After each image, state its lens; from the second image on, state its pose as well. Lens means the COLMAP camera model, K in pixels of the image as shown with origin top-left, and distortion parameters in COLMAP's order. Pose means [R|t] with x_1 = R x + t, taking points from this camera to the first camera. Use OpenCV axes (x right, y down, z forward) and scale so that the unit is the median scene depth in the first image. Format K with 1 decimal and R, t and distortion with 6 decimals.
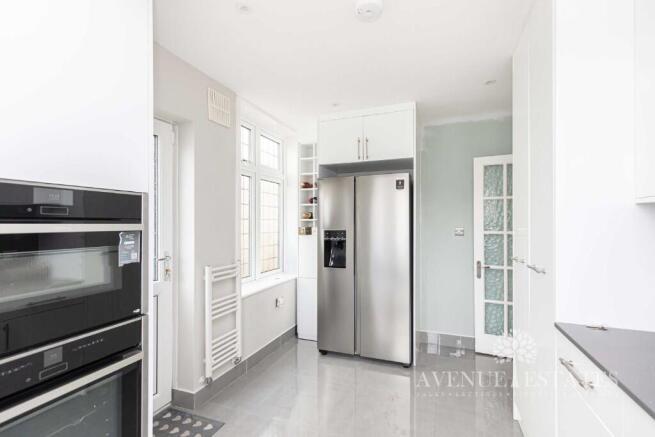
lens RADIAL K [[296.5, 0, 327.2], [0, 296.5, 222.2], [0, 0, 1]] dist [0.001091, 0.000165]
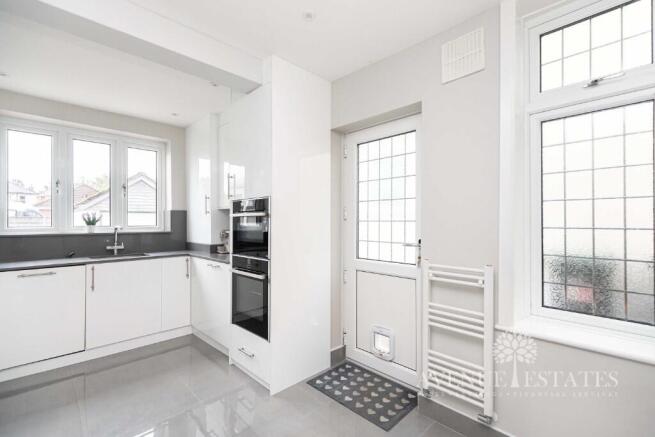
lens RADIAL K [[296.5, 0, 327.2], [0, 296.5, 222.2], [0, 0, 1]] dist [0.001091, 0.000165]
pose [[-0.414527, -0.006788, -0.910011, 0.497420], [0.005069, 0.999939, -0.009768, 0.045816], [0.910023, -0.008662, -0.414468, 1.083834]]
